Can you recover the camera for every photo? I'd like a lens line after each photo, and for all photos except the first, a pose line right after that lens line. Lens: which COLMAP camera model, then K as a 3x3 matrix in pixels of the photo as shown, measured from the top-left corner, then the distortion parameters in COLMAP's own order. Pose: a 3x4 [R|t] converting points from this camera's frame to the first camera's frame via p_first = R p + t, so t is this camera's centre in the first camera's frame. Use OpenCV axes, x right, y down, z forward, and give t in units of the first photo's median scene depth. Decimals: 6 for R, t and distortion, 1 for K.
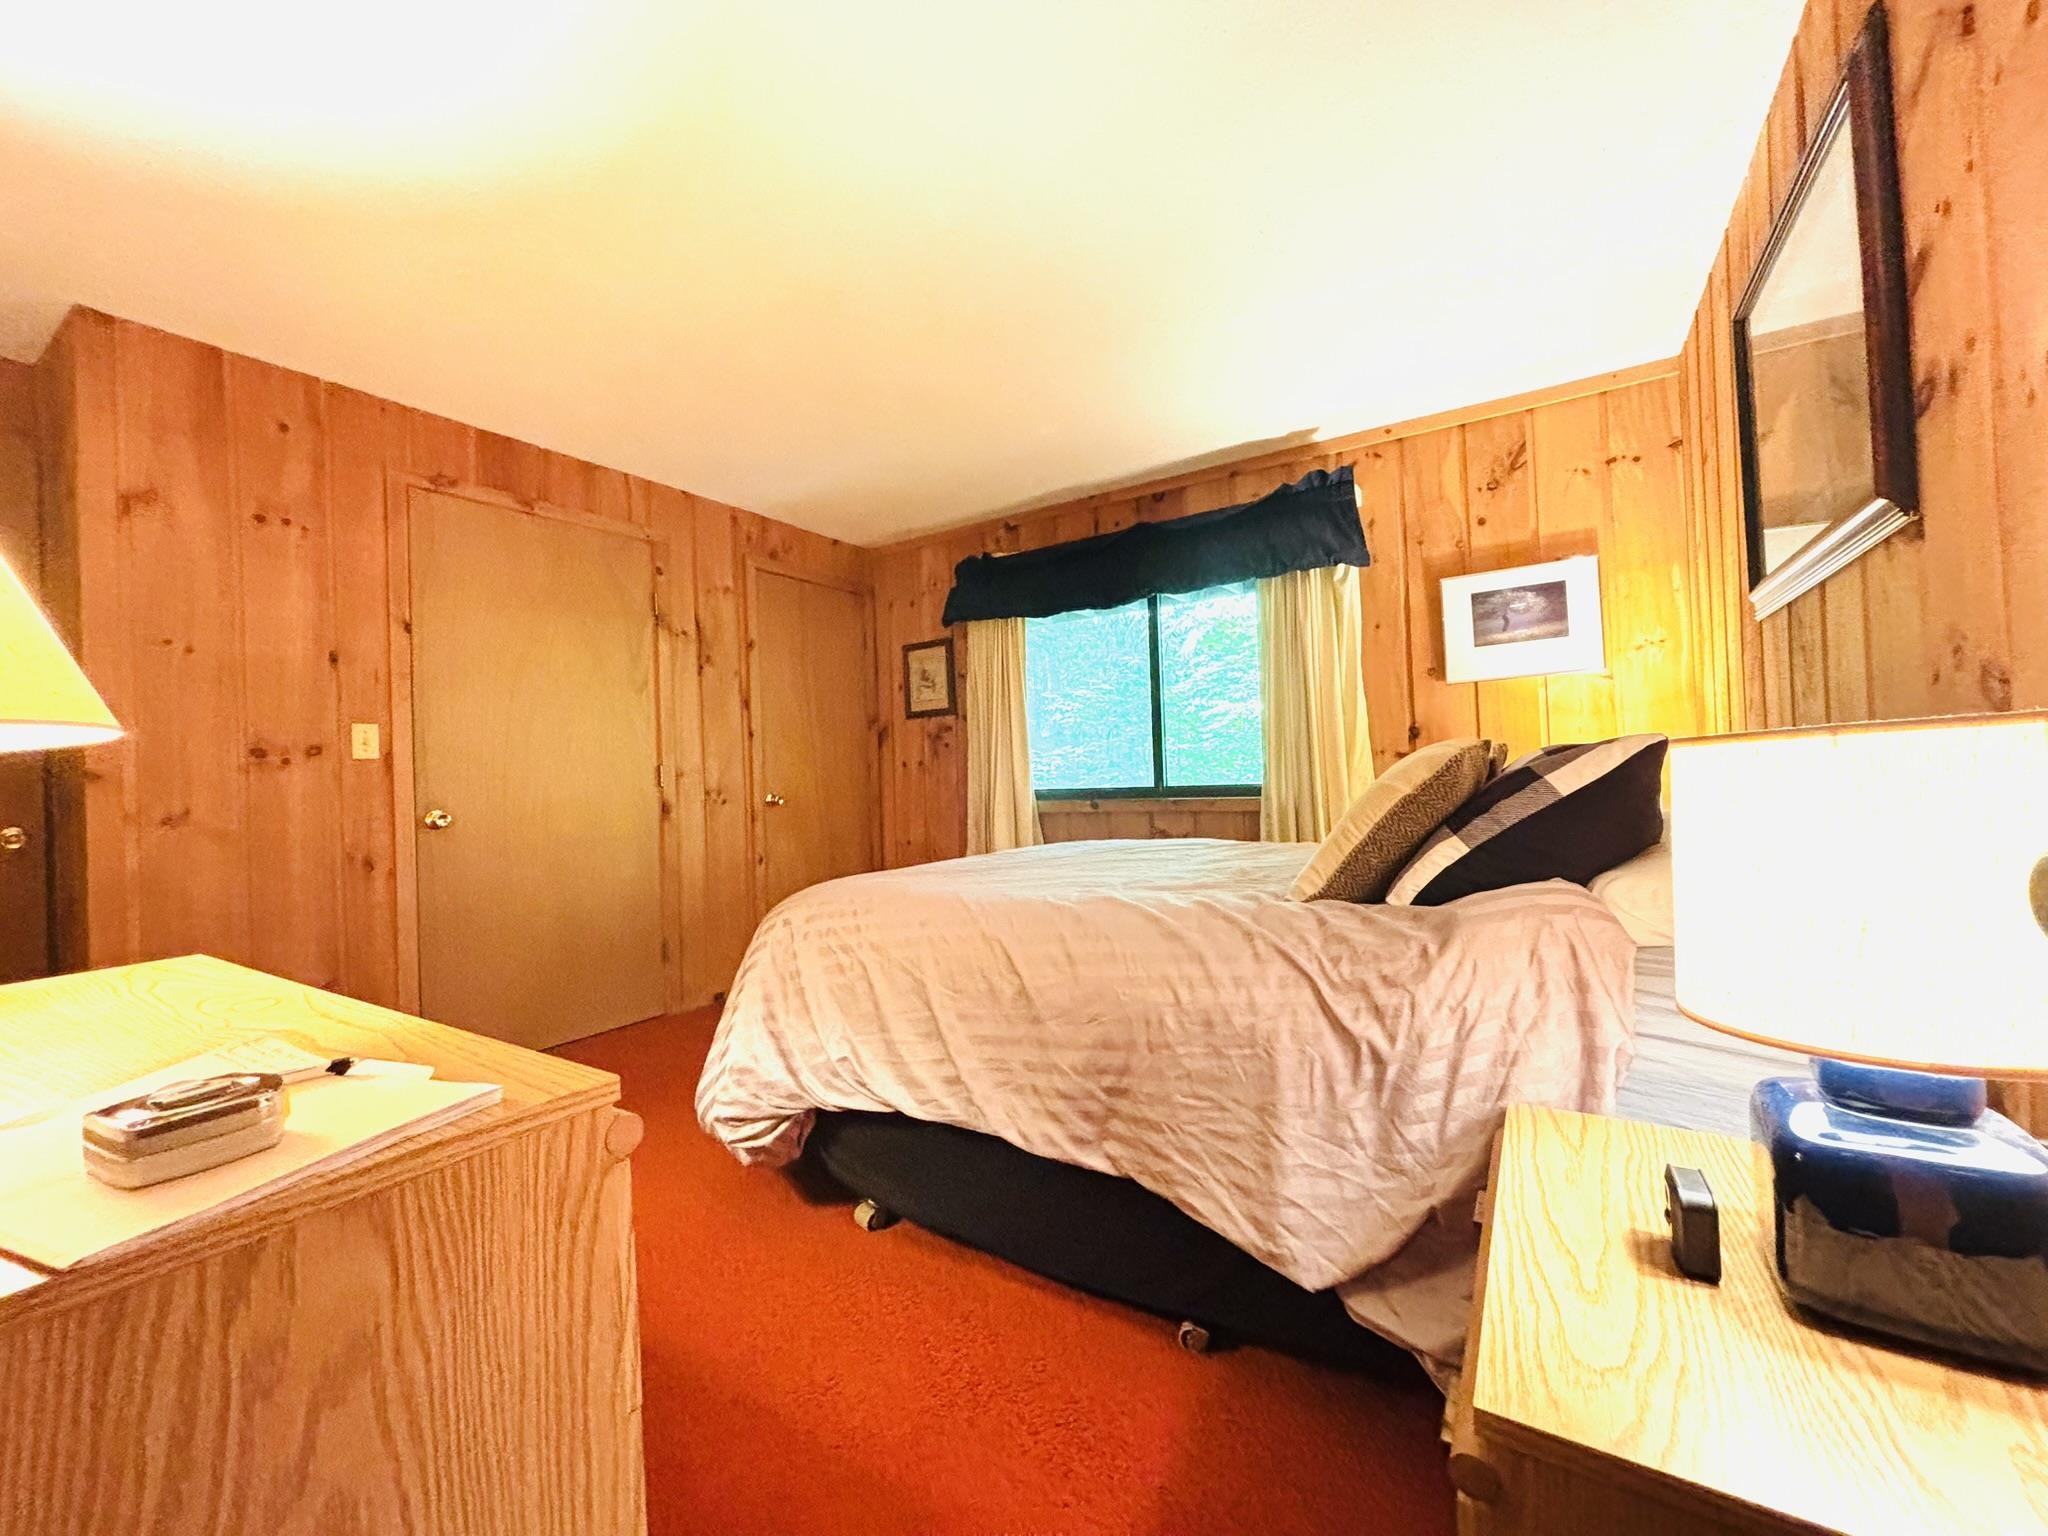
lens RADIAL K [[818.2, 0, 1018.3], [0, 818.2, 762.1], [0, 0, 1]] dist [0.001191, -0.001247]
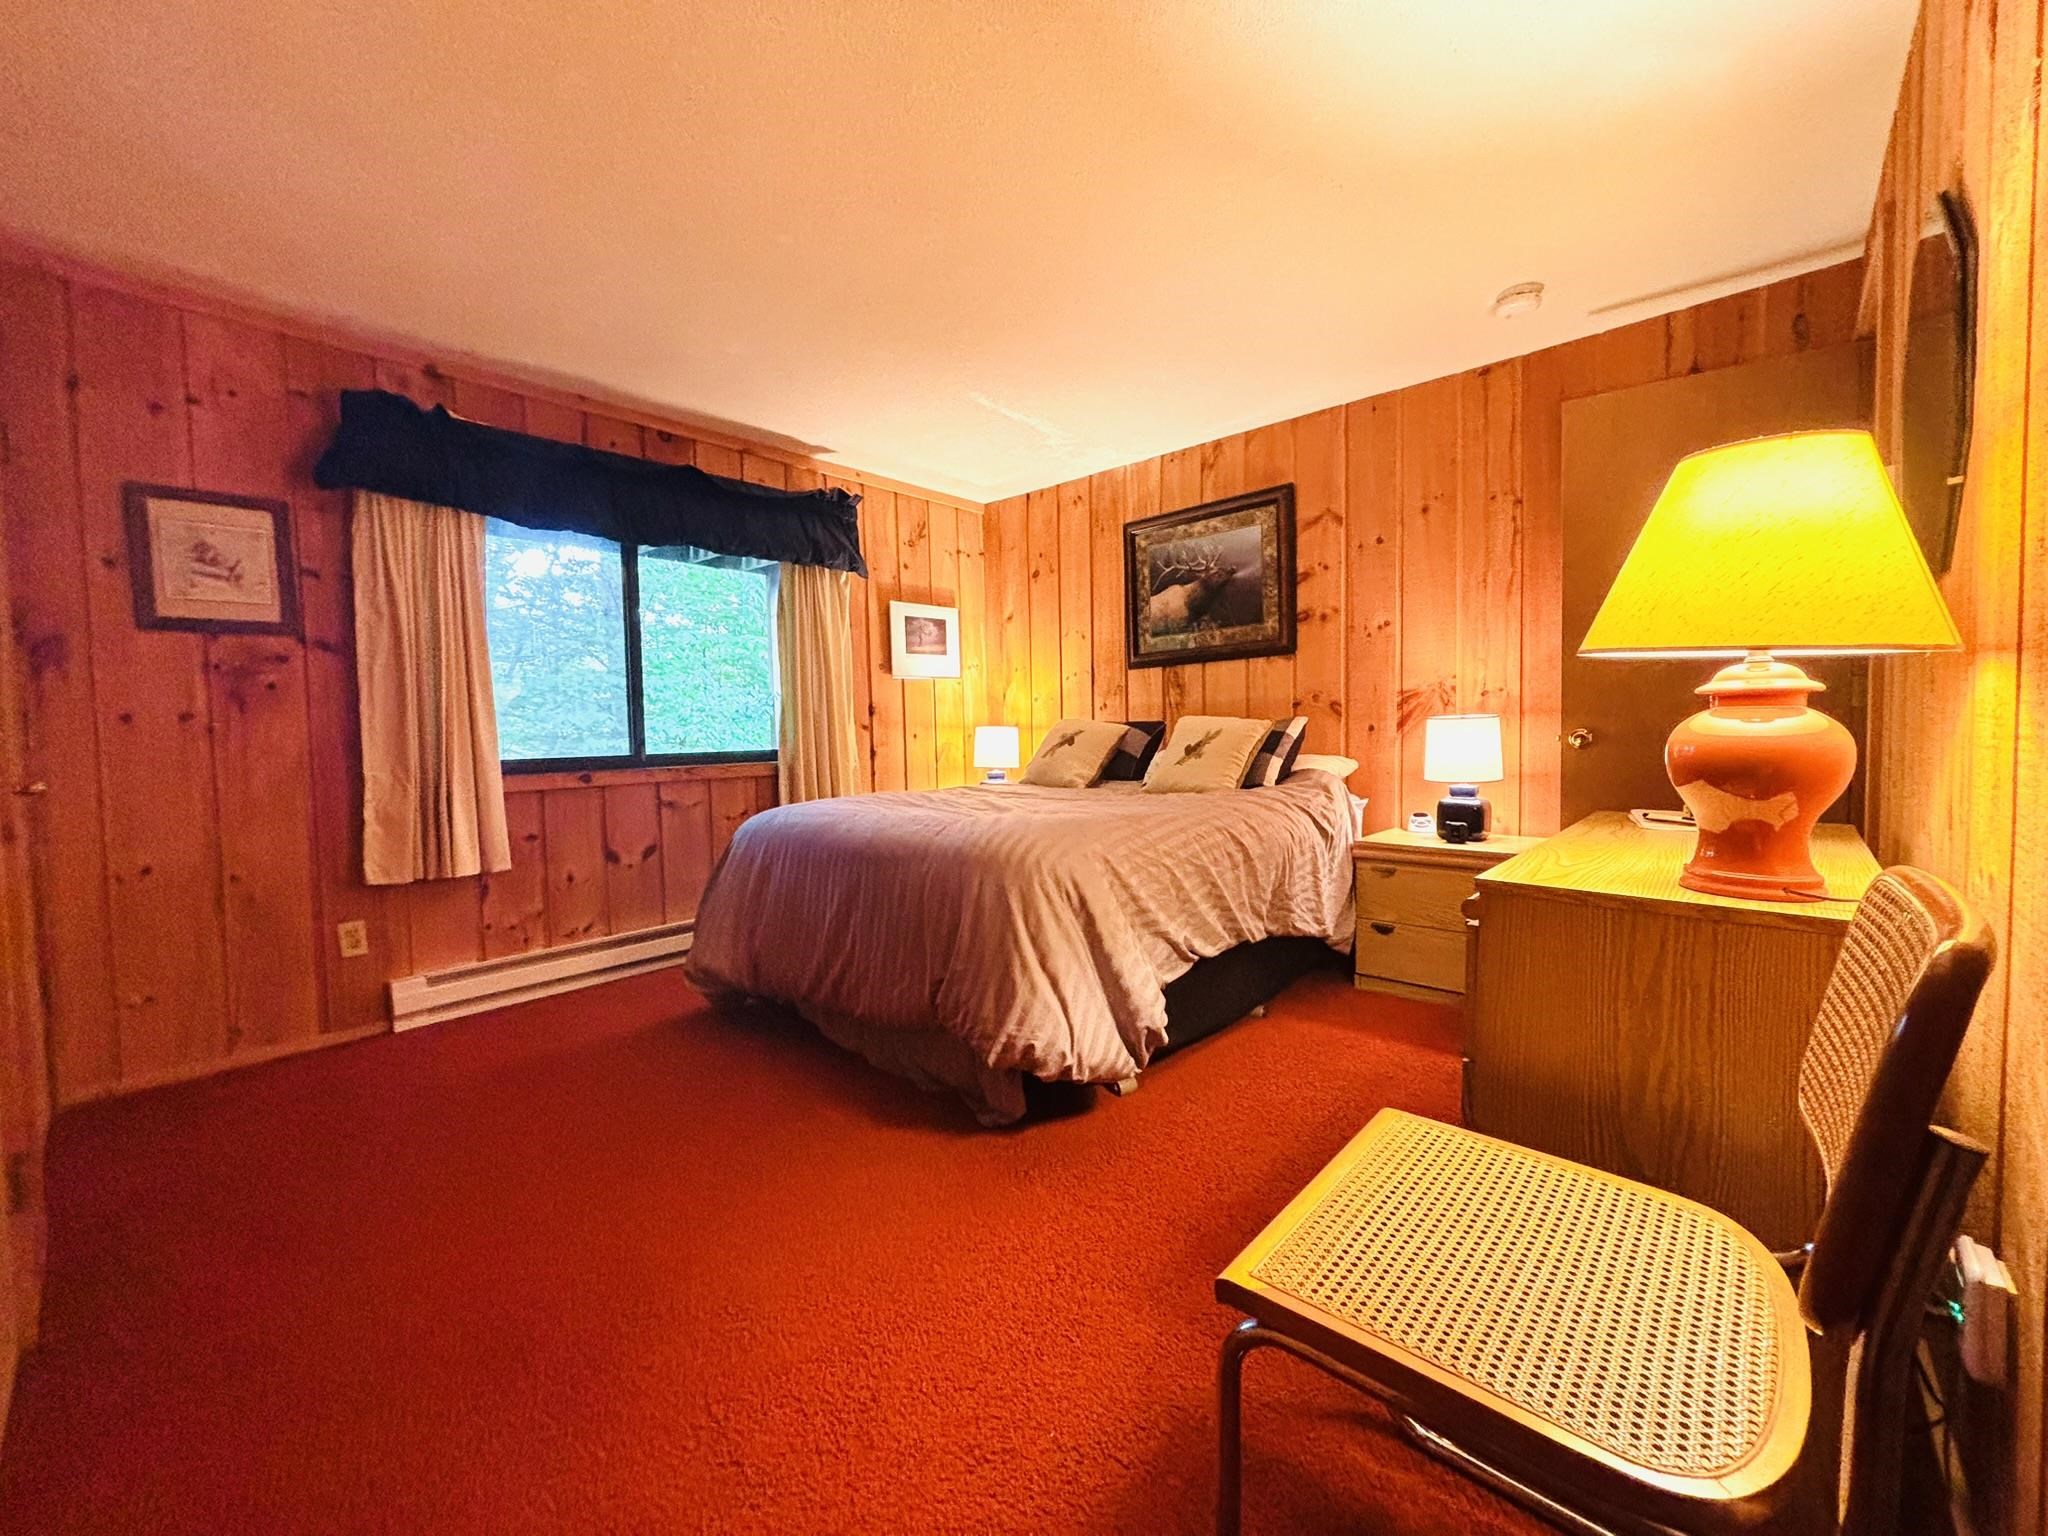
lens RADIAL K [[818.2, 0, 1027.5], [0, 818.2, 765.2], [0, 0, 1]] dist [0.001191, -0.001247]
pose [[0.161211, -0.010002, 0.986869, -0.666822], [-0.000943, 0.999947, 0.010288, 0.032535], [-0.986920, -0.002589, 0.161193, 0.453354]]
